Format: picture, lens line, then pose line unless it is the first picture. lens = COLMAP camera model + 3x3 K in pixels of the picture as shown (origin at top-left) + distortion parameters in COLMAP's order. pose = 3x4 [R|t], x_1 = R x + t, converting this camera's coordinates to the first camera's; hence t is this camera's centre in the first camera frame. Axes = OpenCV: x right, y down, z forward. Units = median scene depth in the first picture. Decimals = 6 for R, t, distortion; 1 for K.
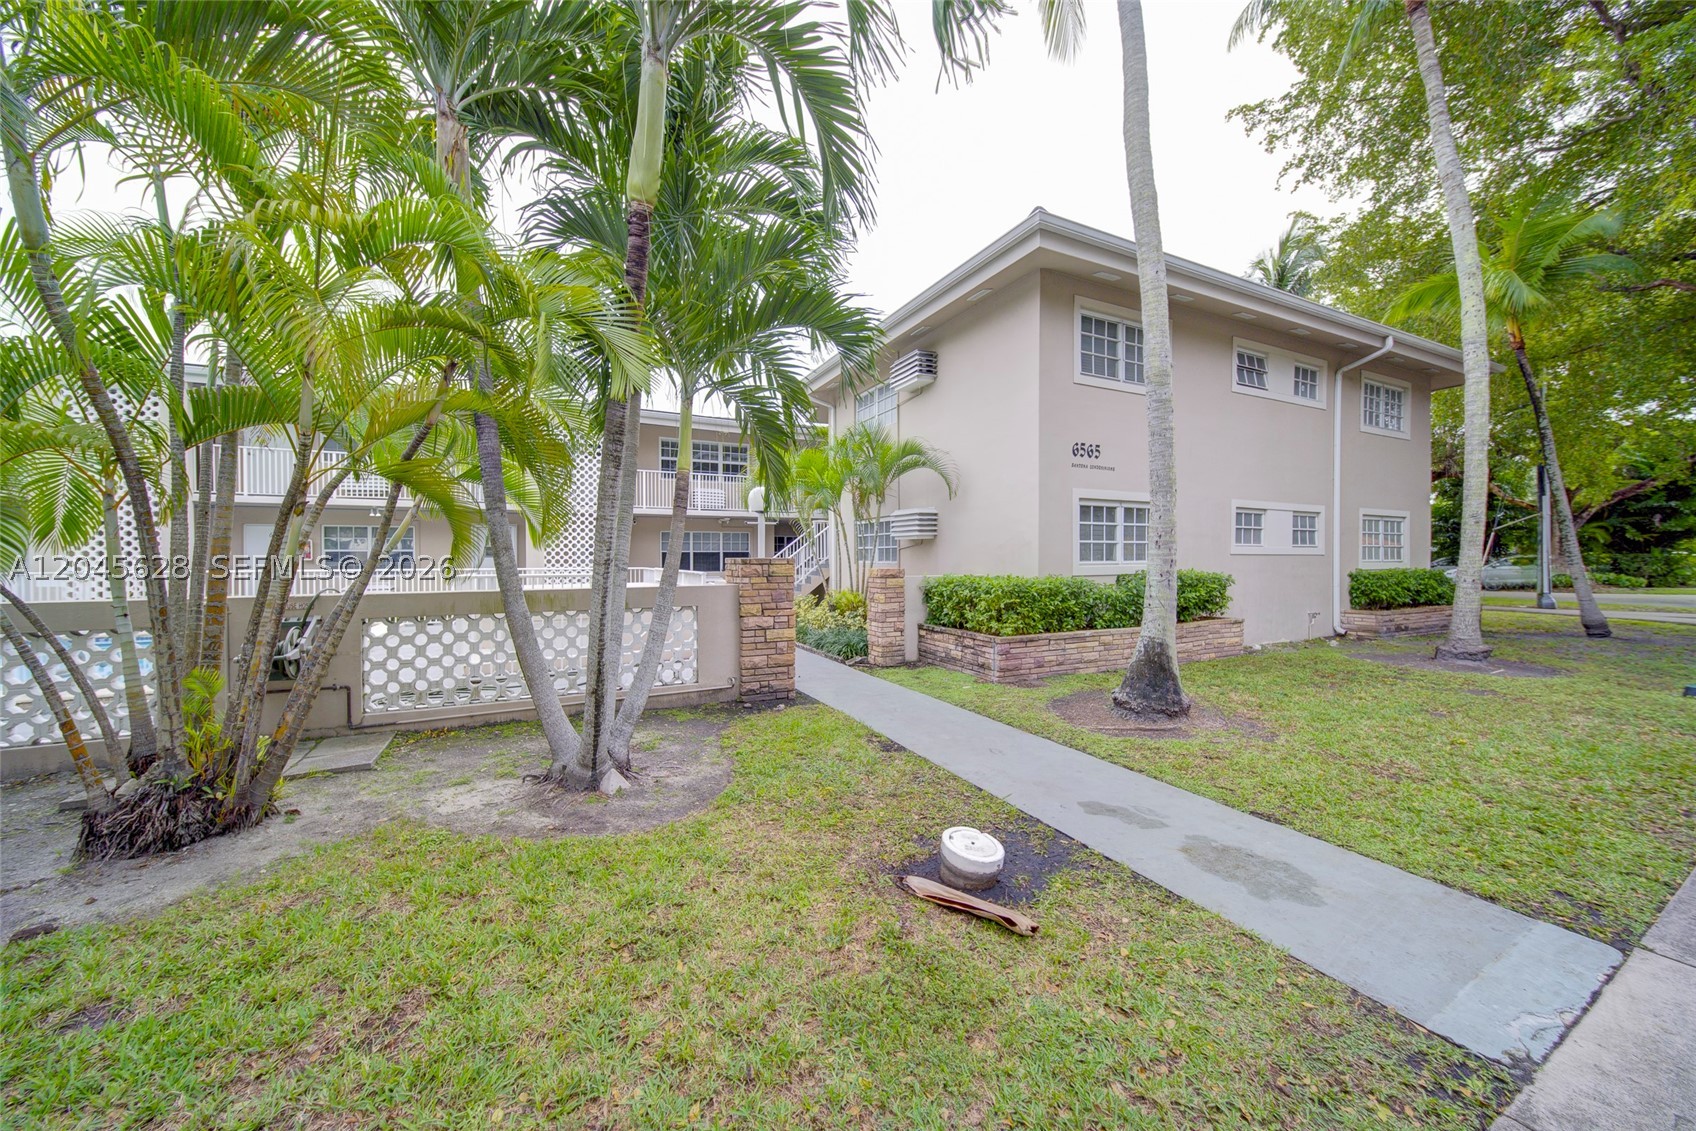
lens RADIAL K [[603.0, 0, 844.3], [0, 603.0, 563.4], [0, 0, 1]] dist [0.004870, -0.000027]
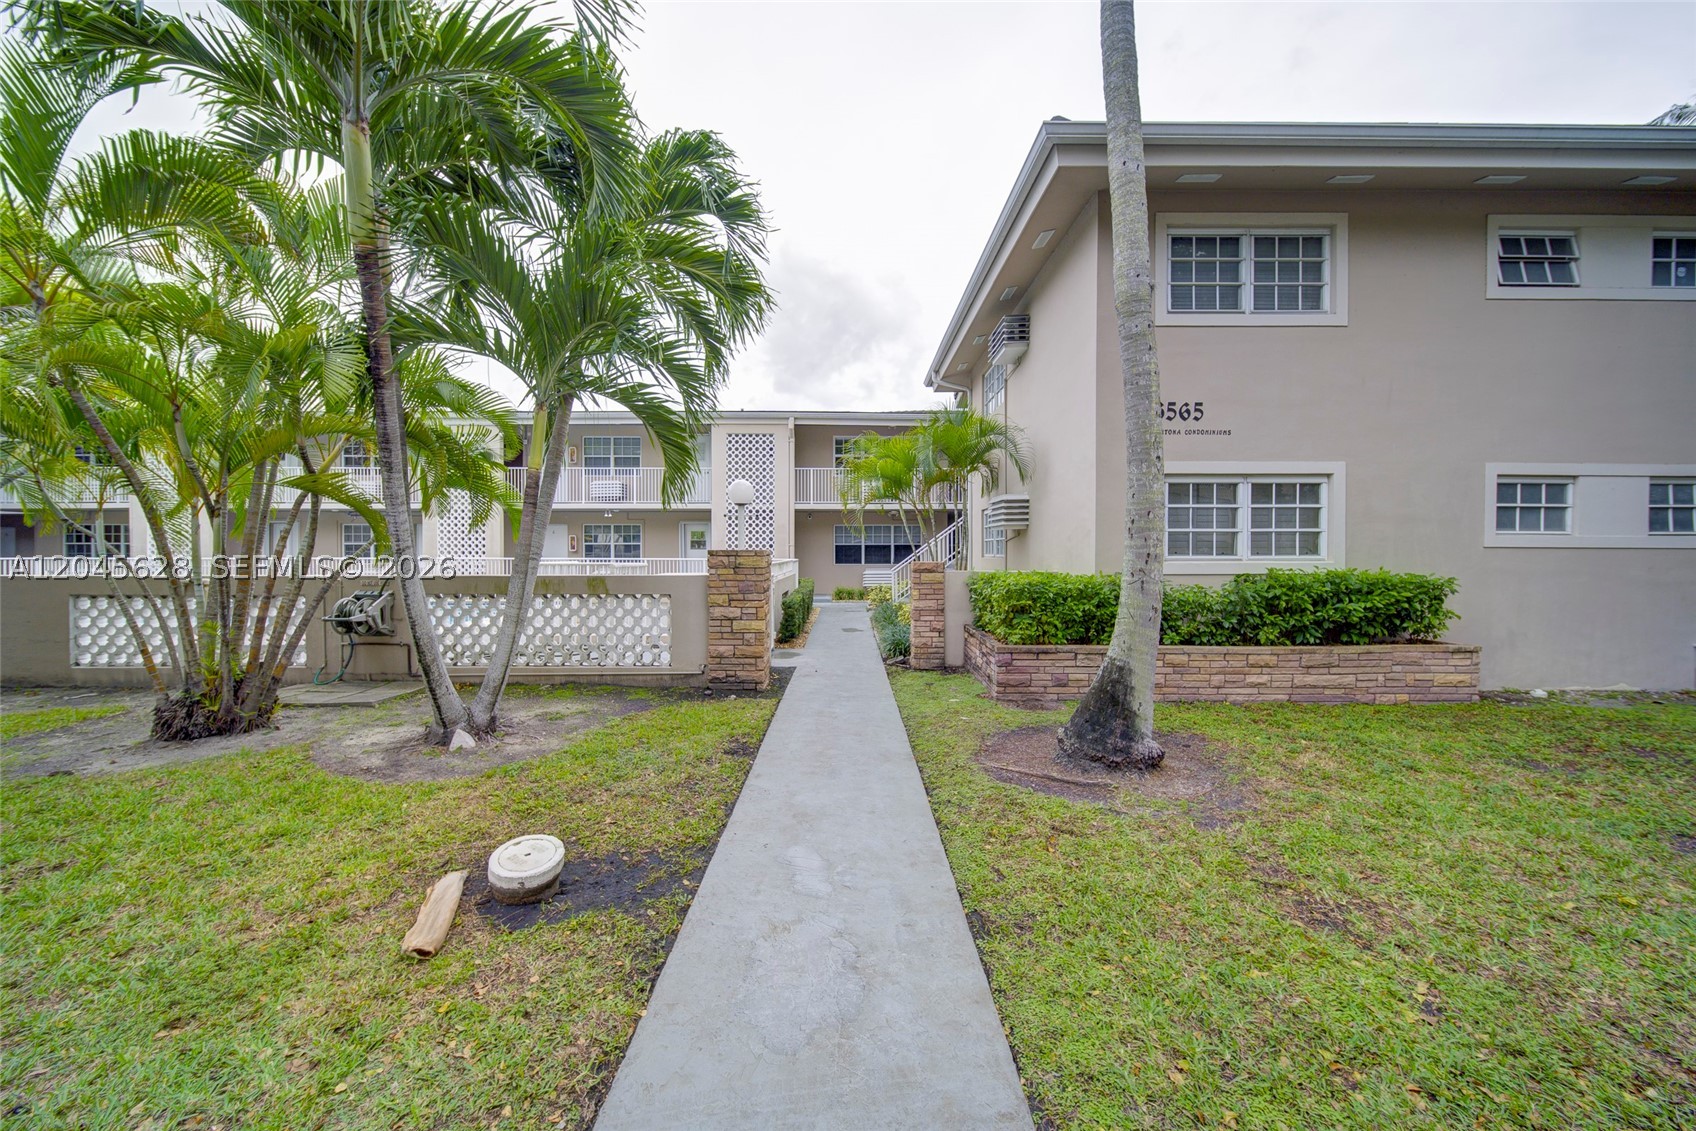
lens RADIAL K [[602.2, 0, 849.6], [0, 602.2, 555.1], [0, 0, 1]] dist [-0.000400, -0.000286]
pose [[0.898419, 0.007252, -0.439079, 0.421665], [-0.008313, 0.999965, -0.000492, -0.000760], [0.439061, 0.004092, 0.898448, 0.151415]]
